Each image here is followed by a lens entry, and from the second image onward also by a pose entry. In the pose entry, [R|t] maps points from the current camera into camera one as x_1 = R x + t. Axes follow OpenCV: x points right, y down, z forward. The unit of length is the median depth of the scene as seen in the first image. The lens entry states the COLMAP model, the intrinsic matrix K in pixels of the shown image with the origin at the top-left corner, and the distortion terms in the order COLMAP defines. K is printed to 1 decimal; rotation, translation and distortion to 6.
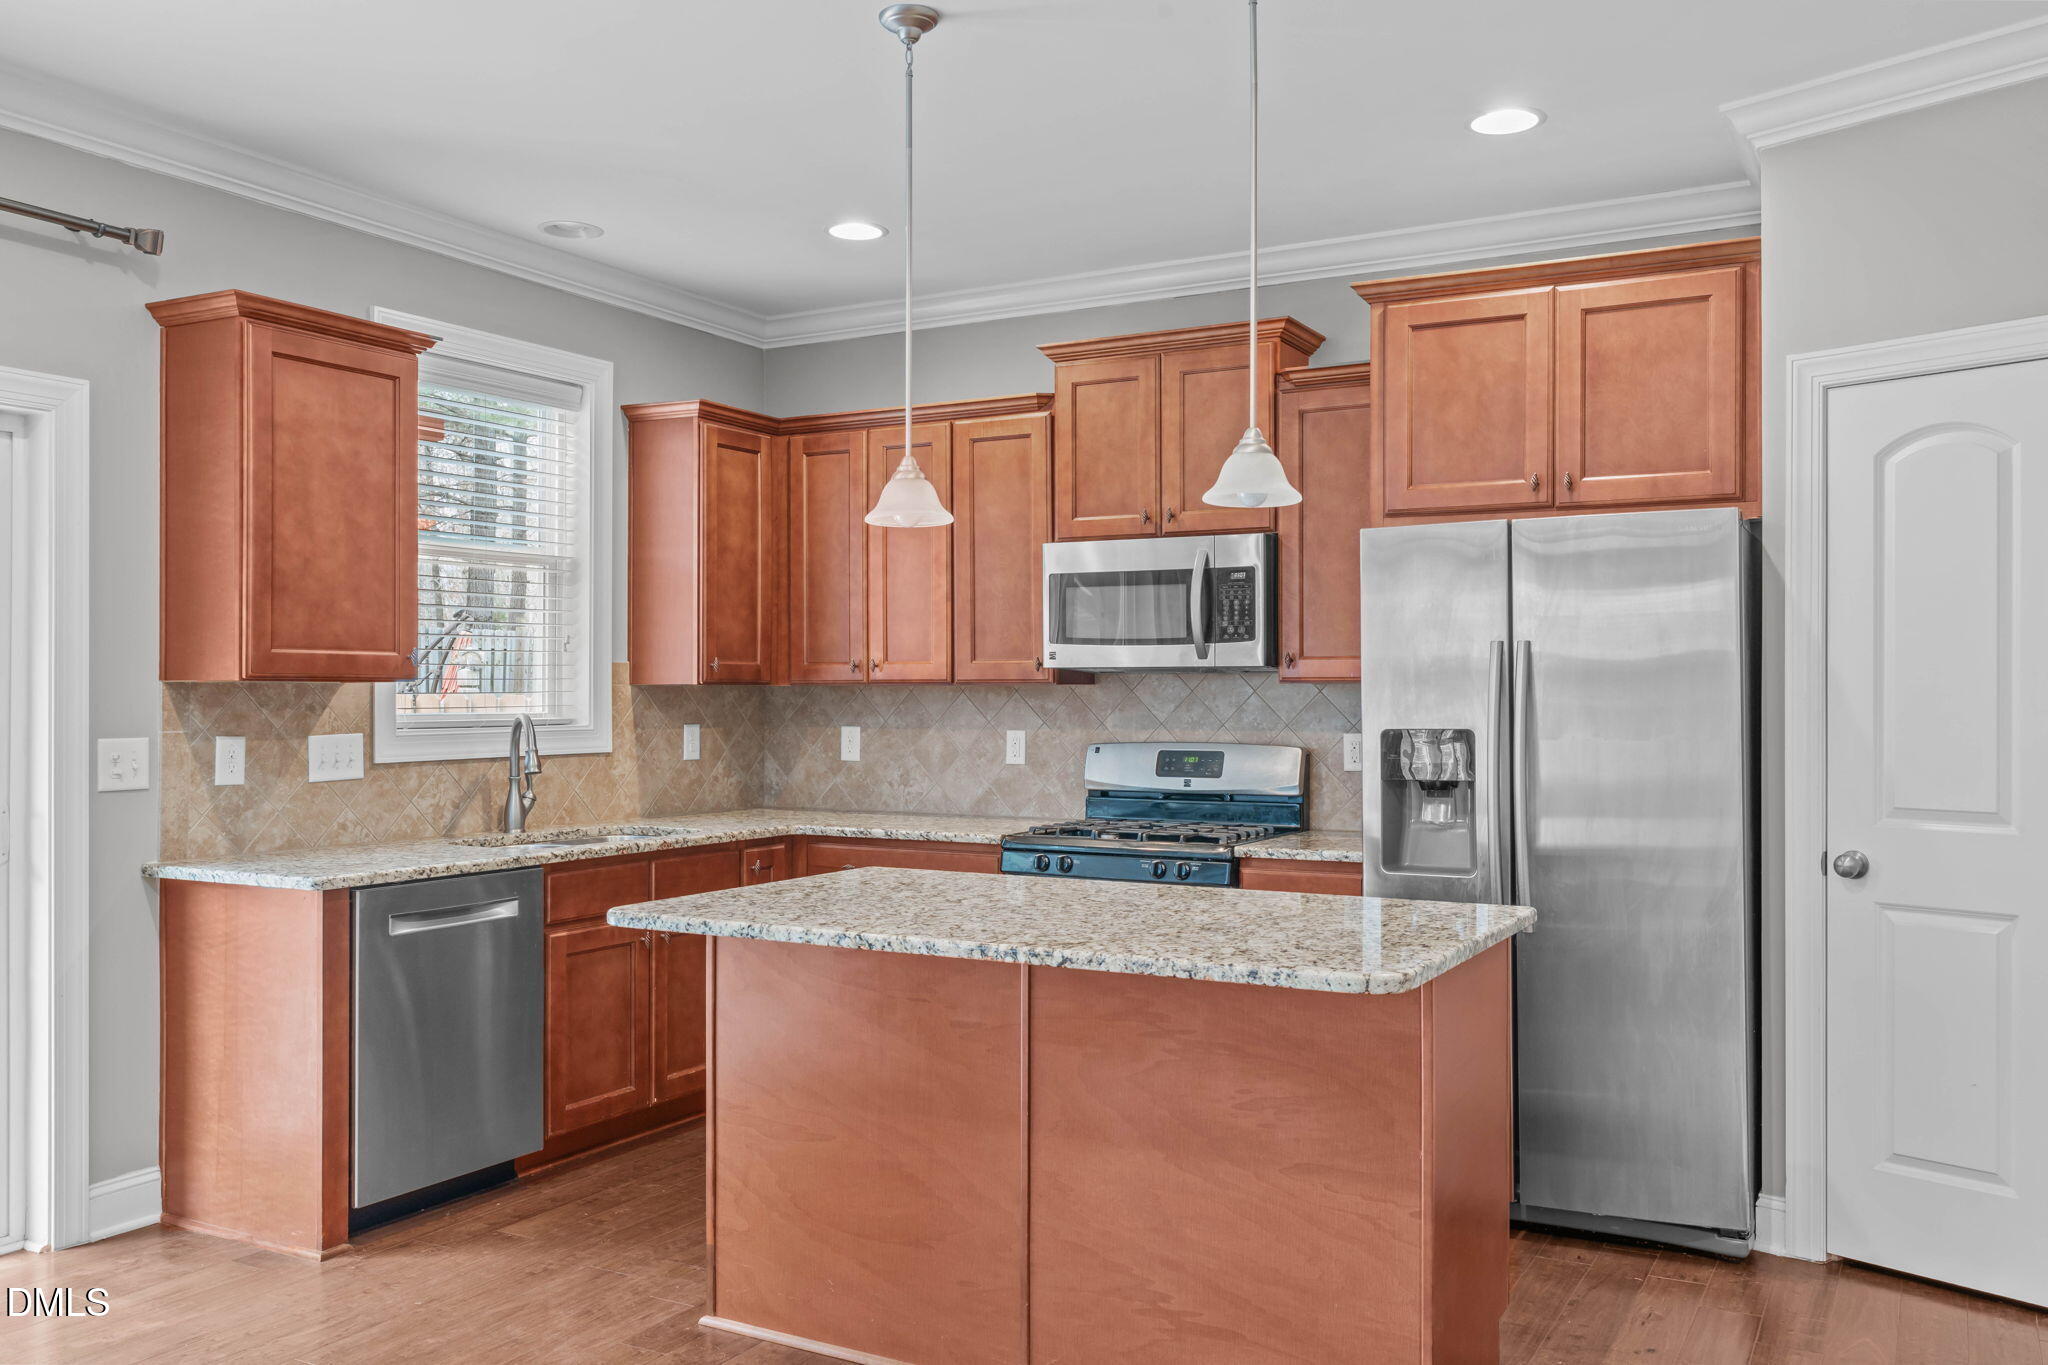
lens RADIAL K [[1684.4, 0, 1027.6], [0, 1684.4, 689.0], [0, 0, 1]] dist [0.061277, 0.006539]
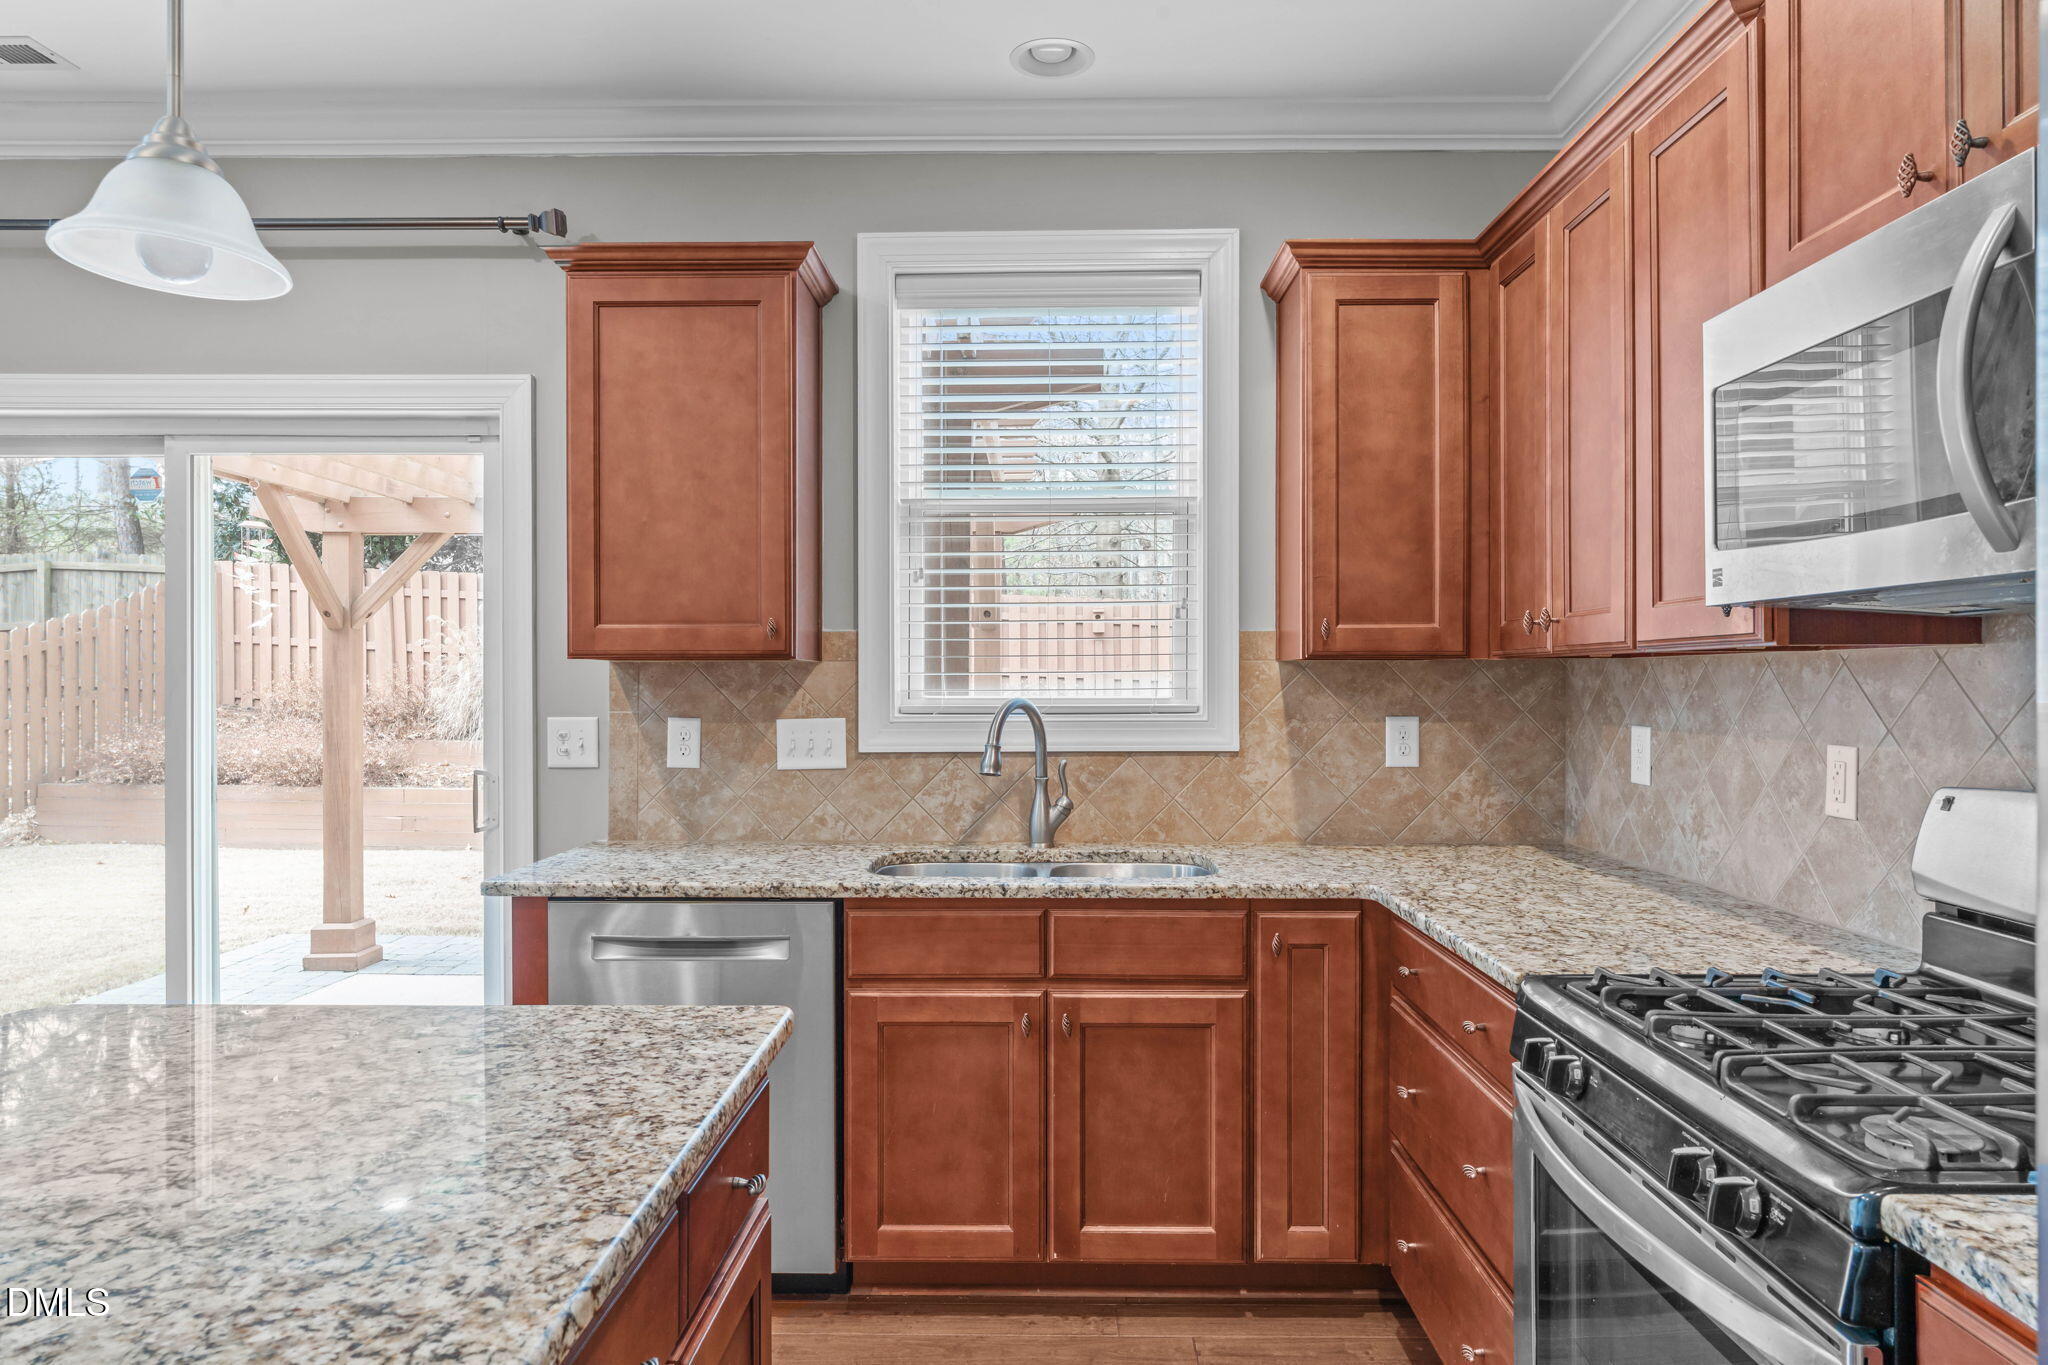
lens RADIAL K [[1270.1, 0, 1031.5], [0, 1270.1, 685.9], [0, 0, 1]] dist [-0.005661, 0.002414]
pose [[0.476851, 0.002220, -0.878981, 0.225692], [0.003460, 0.999984, 0.004403, 0.006255], [0.878977, -0.005140, 0.476836, 0.725467]]
